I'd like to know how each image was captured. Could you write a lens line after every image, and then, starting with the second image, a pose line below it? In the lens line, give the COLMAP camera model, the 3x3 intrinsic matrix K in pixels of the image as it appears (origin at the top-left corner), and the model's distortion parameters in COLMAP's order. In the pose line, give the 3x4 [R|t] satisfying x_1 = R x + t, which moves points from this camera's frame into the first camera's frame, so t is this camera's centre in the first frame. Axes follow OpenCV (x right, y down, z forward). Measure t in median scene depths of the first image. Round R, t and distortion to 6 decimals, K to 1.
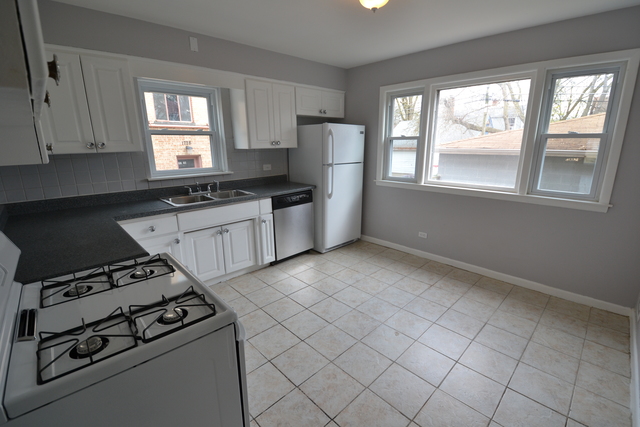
lens RADIAL K [[286.3, 0, 326.6], [0, 286.3, 210.4], [0, 0, 1]] dist [0.002598, -0.006607]
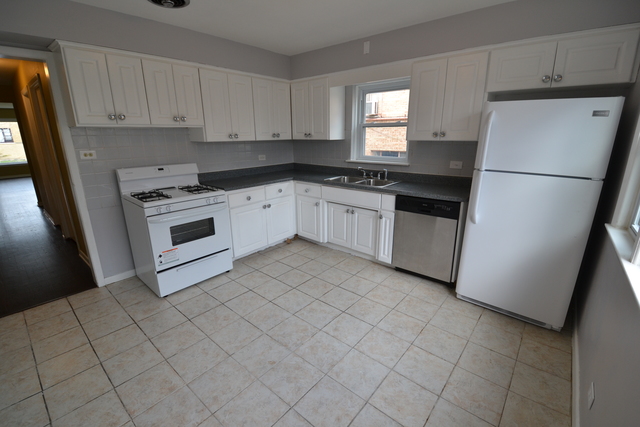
lens RADIAL K [[286.3, 0, 319.5], [0, 286.3, 212.3], [0, 0, 1]] dist [0.002598, -0.006607]
pose [[0.079119, 0.269060, -0.959868, 0.680652], [-0.224491, 0.942962, 0.245817, -0.165491], [0.971259, 0.196033, 0.135008, 0.666891]]
